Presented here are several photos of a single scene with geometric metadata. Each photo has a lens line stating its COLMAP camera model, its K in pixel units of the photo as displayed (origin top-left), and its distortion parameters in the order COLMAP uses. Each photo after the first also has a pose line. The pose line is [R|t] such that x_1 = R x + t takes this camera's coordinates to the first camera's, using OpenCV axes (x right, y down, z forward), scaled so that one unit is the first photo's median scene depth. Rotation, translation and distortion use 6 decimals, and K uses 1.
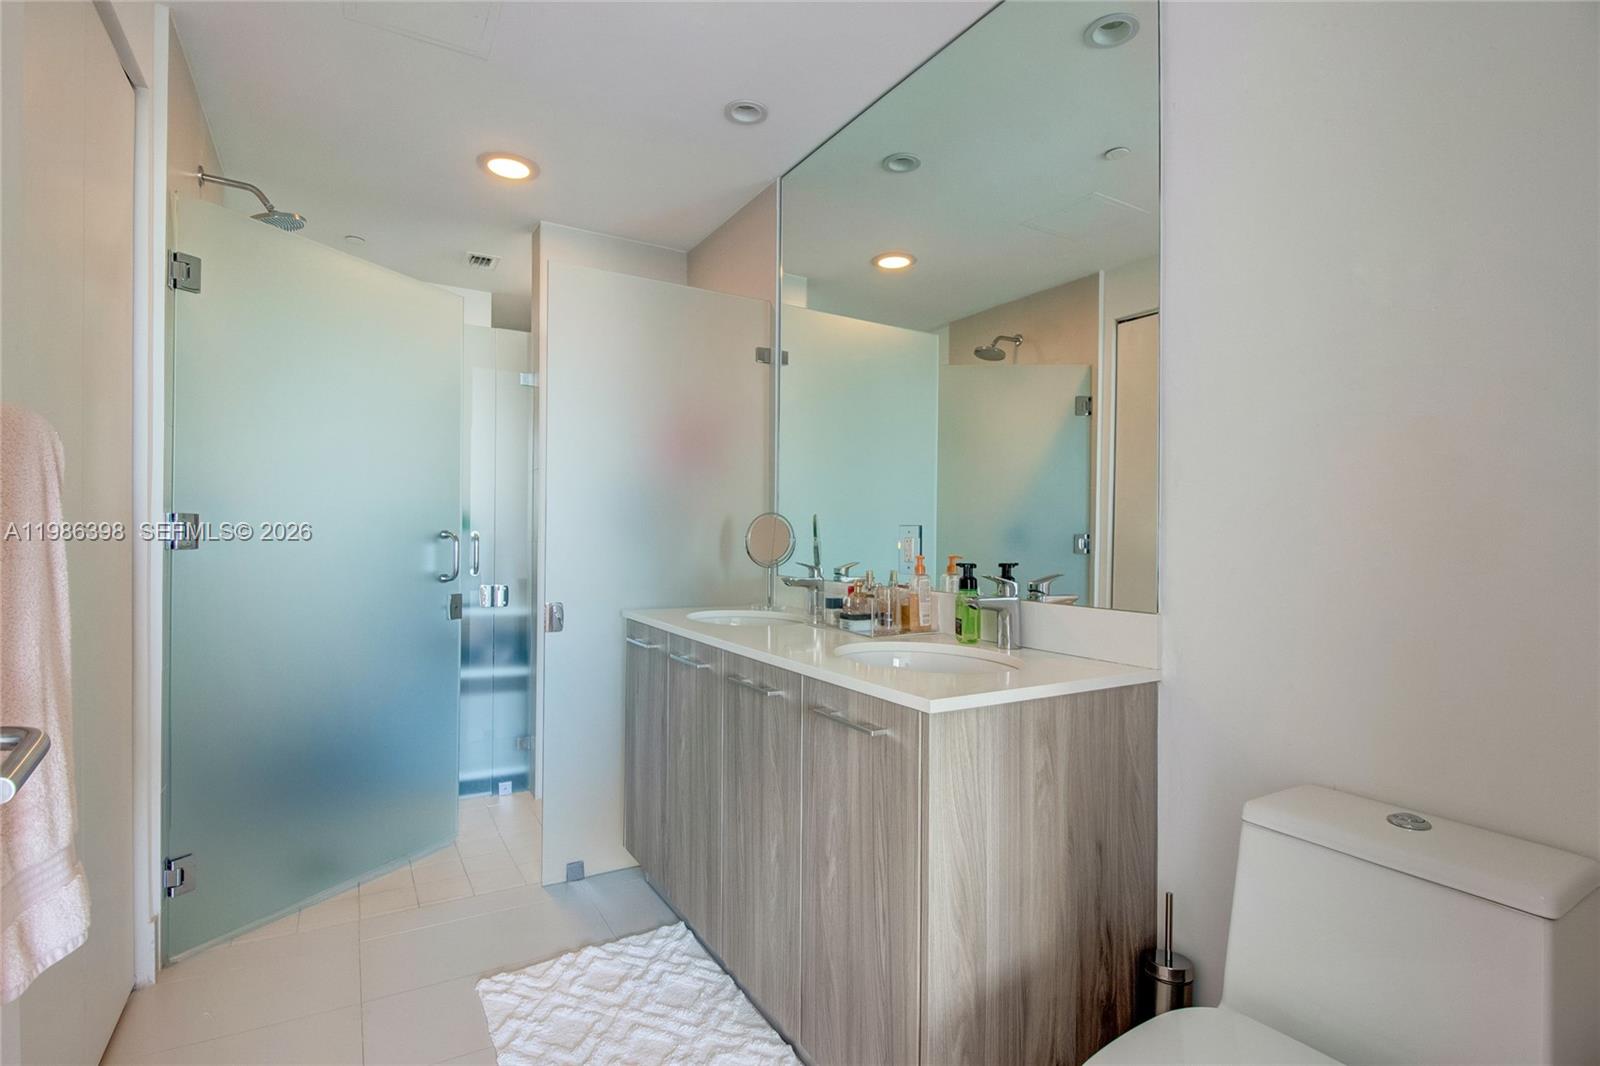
lens RADIAL K [[778.3, 0, 800.0], [0, 778.3, 533.0], [0, 0, 1]] dist [0.001269, 0.000437]
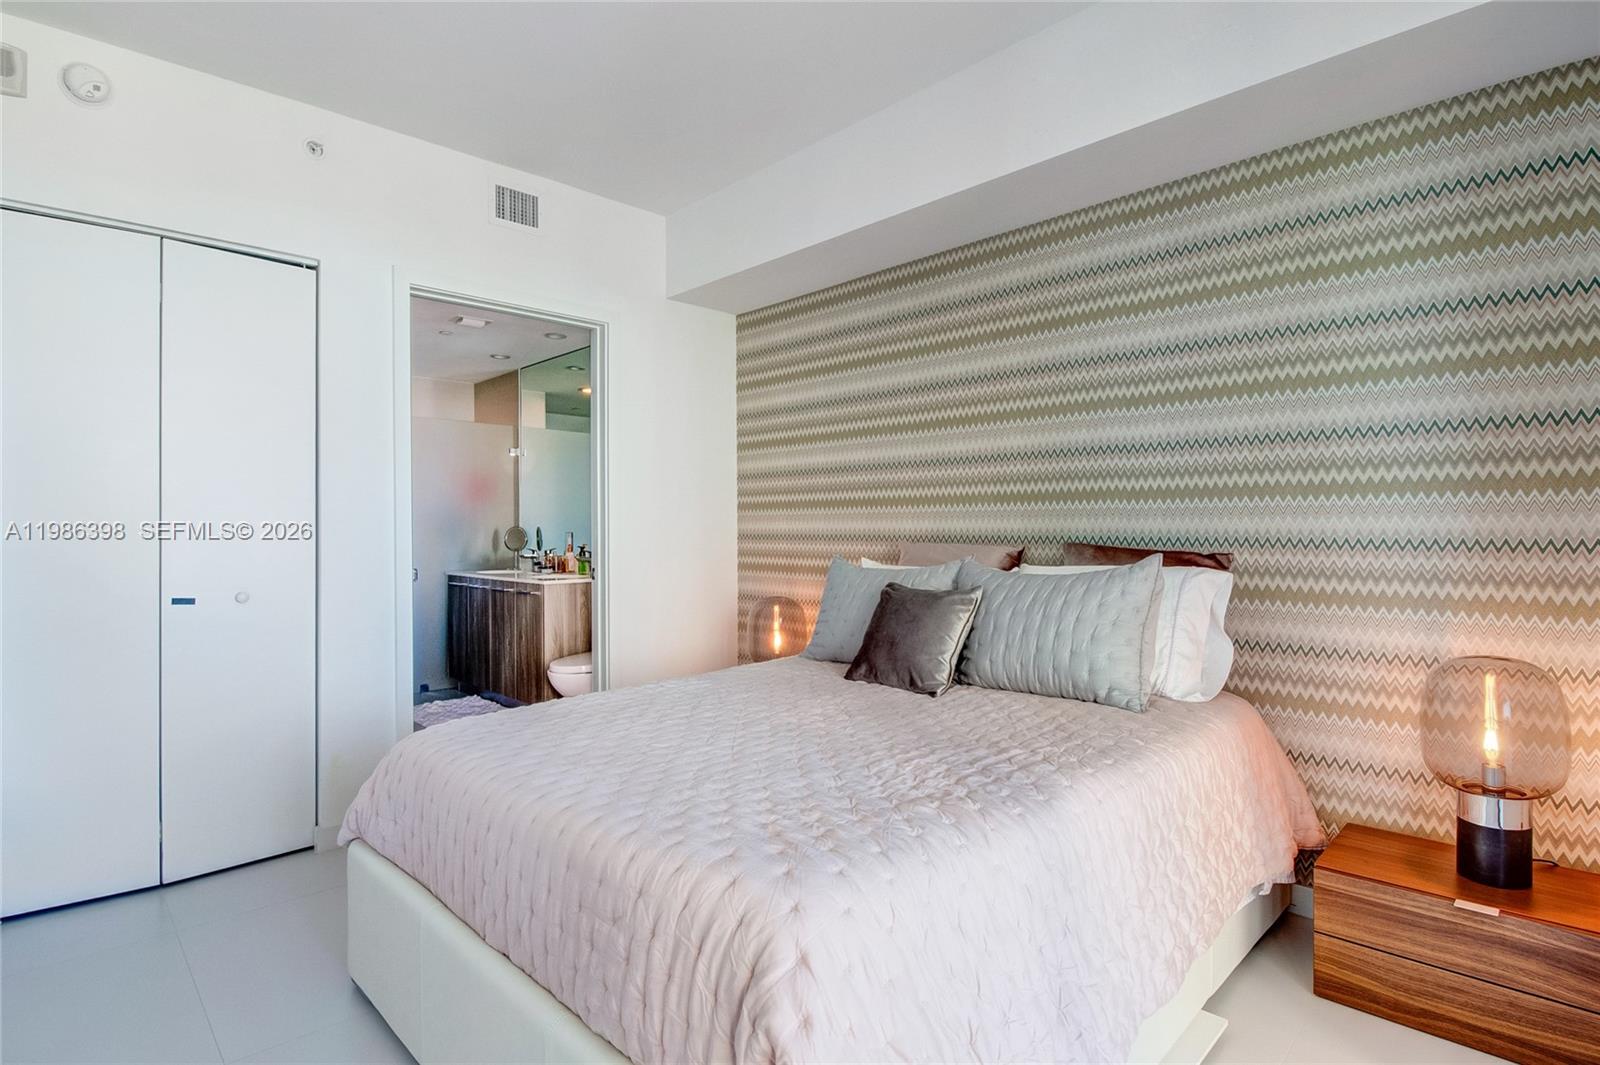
lens RADIAL K [[801.4, 0, 800.0], [0, 801.4, 532.5], [0, 0, 1]] dist [-0.003520, -0.000993]
pose [[0.970545, -0.007857, 0.240792, 0.227591], [0.008103, 0.999967, -0.000031, -0.003722], [-0.240784, 0.001981, 0.970577, -1.615649]]
